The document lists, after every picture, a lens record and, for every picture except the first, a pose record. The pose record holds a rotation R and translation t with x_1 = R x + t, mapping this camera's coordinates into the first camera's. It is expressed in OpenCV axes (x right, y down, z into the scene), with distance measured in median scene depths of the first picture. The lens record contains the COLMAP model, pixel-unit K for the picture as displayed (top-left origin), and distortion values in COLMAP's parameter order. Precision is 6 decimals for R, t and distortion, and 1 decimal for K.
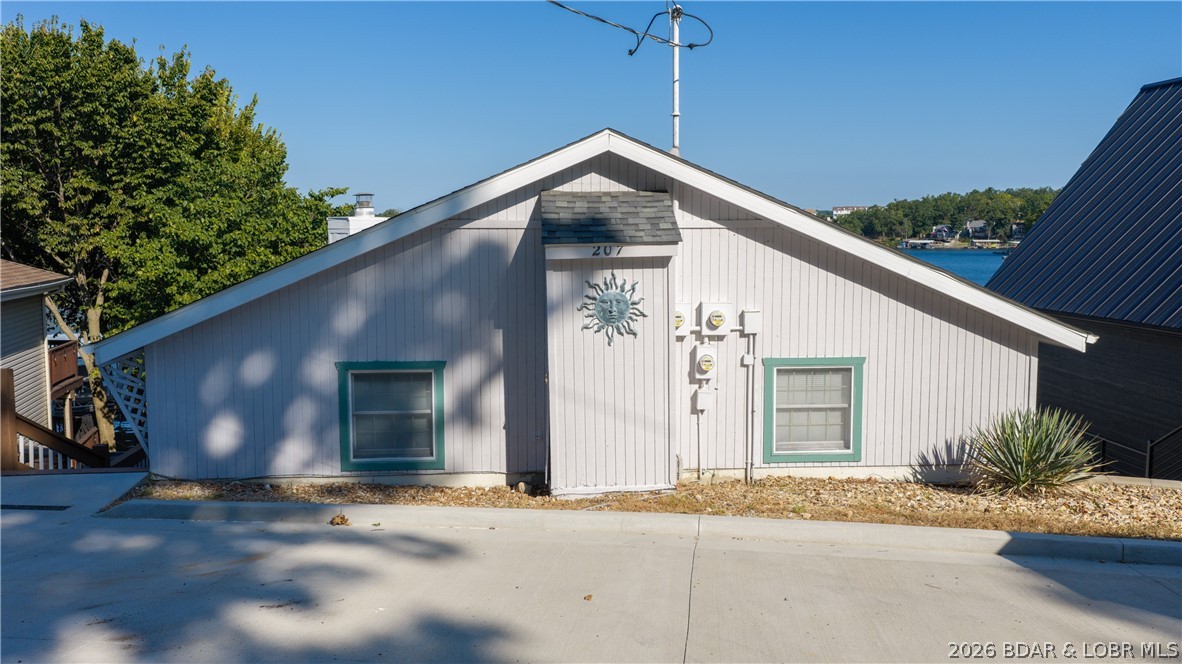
lens RADIAL K [[984.6, 0, 591.0], [0, 984.6, 332.0], [0, 0, 1]] dist [0.010436, -0.001131]
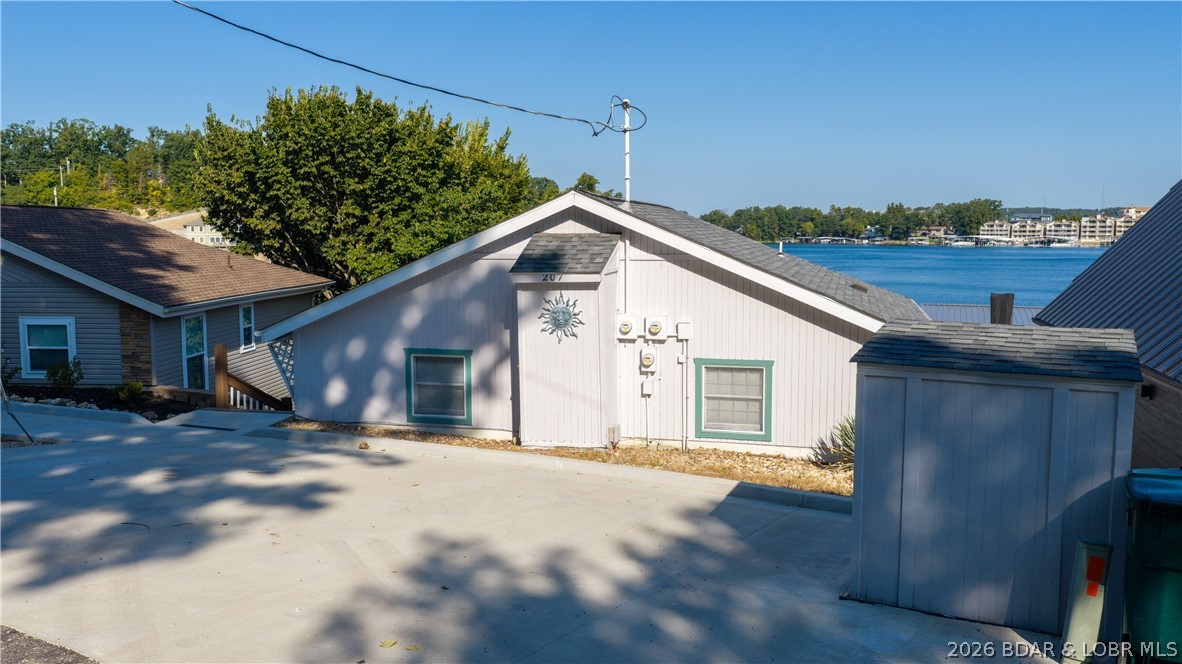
lens RADIAL K [[984.6, 0, 591.0], [0, 984.6, 332.0], [0, 0, 1]] dist [0.010436, -0.001131]
pose [[0.944095, 0.035136, -0.327796, 0.479454], [-0.034947, 0.999368, 0.006469, -0.012329], [0.327816, 0.005348, 0.944726, -0.302445]]
